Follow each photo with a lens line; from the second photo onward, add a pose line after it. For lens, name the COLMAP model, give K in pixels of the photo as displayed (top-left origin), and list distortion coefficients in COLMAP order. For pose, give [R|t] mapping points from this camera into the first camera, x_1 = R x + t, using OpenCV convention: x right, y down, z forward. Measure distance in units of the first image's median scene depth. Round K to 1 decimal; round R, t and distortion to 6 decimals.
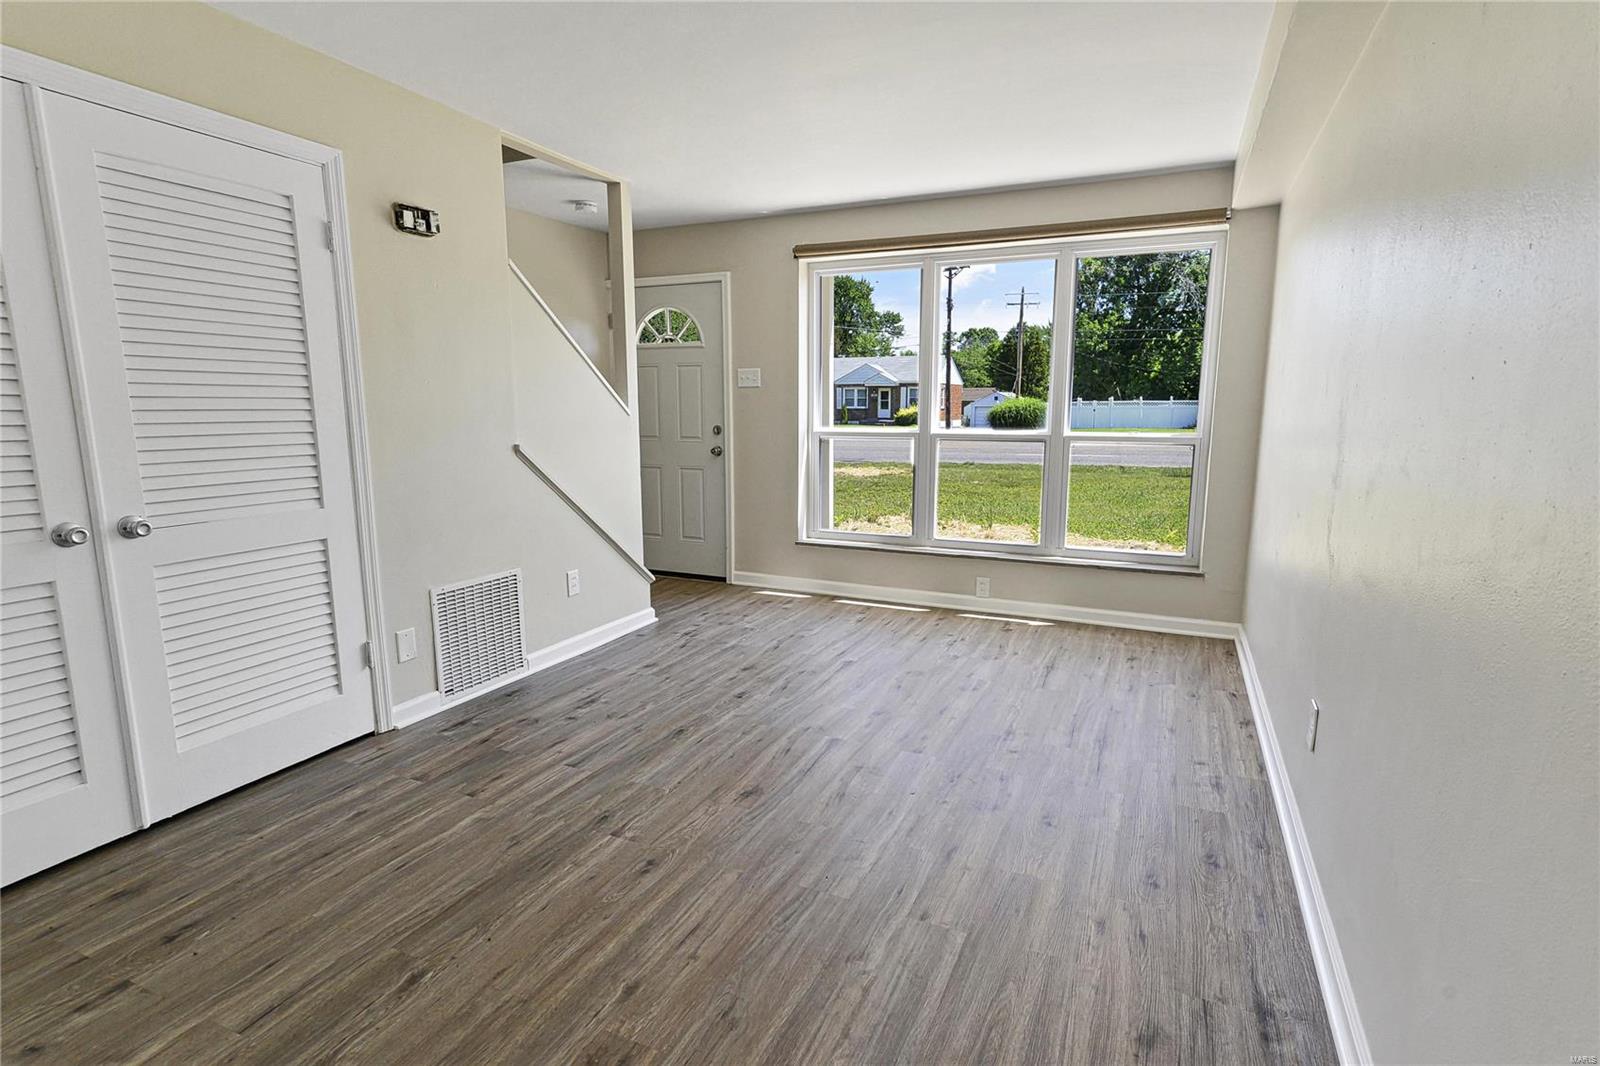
lens RADIAL K [[794.6, 0, 806.5], [0, 794.6, 536.5], [0, 0, 1]] dist [0.003282, 0.002905]
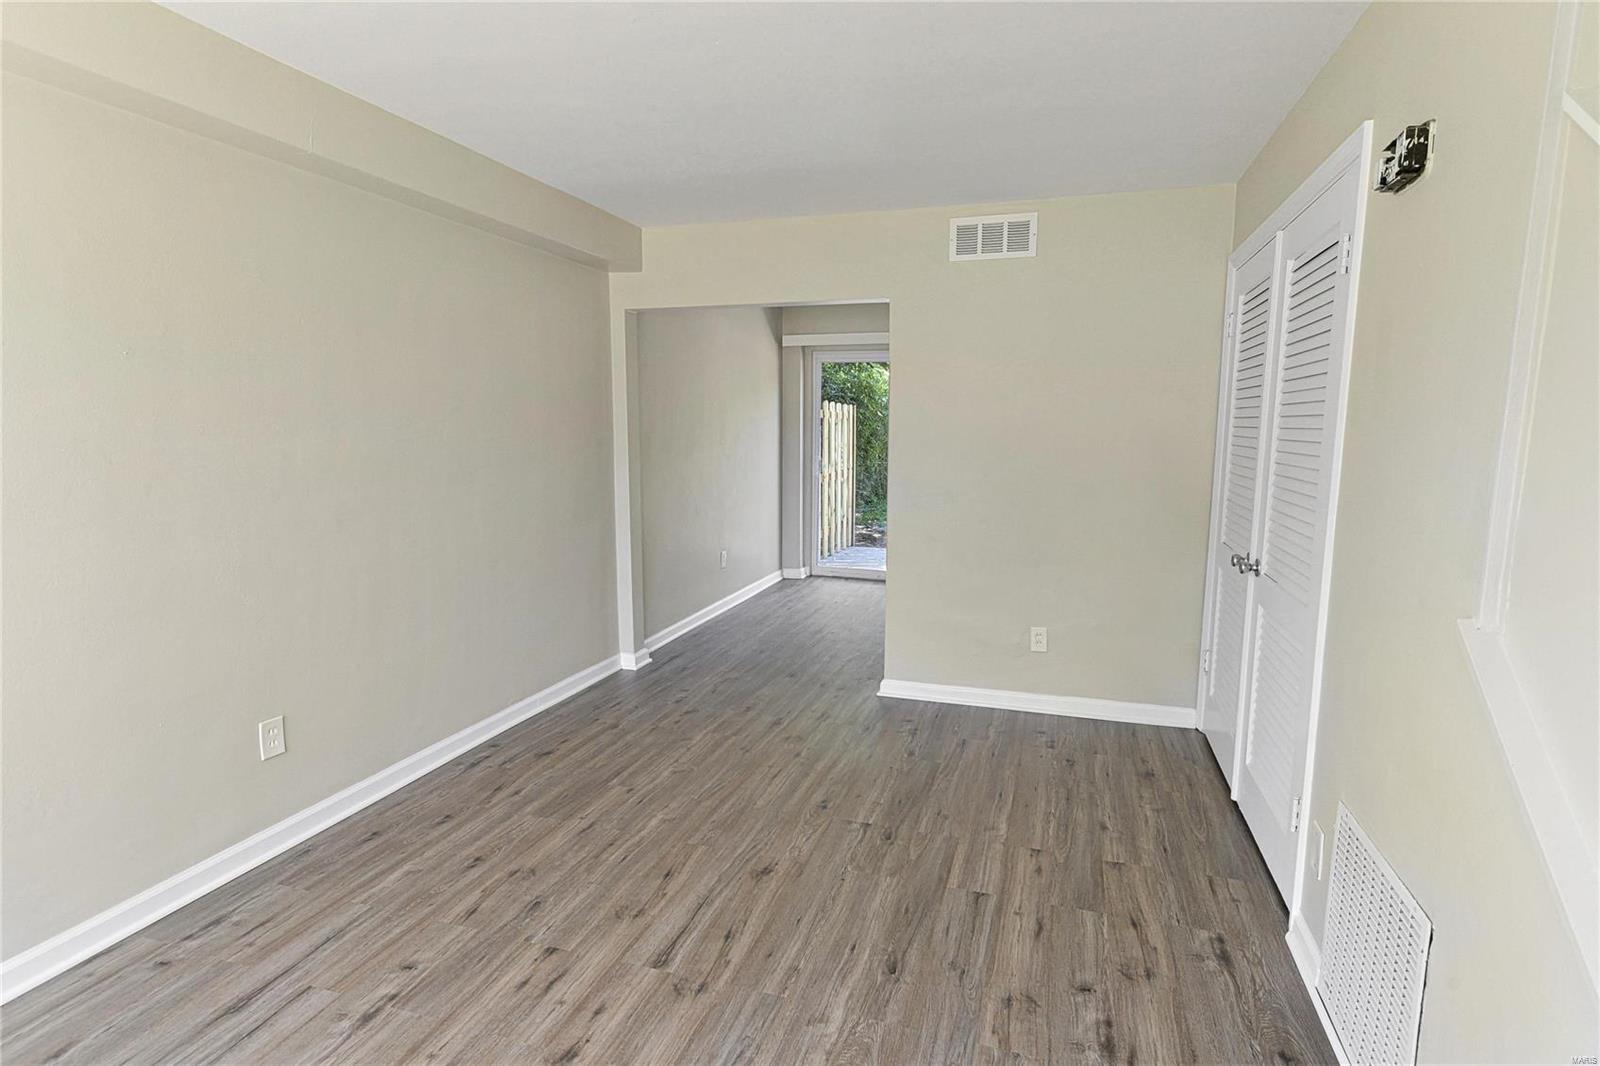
lens RADIAL K [[794.6, 0, 806.5], [0, 794.6, 536.5], [0, 0, 1]] dist [0.003282, 0.002905]
pose [[-0.993451, 0.014551, -0.113330, -0.019888], [-0.020321, 0.953543, 0.300570, -0.361031], [0.112438, 0.300905, -0.947003, 1.820140]]
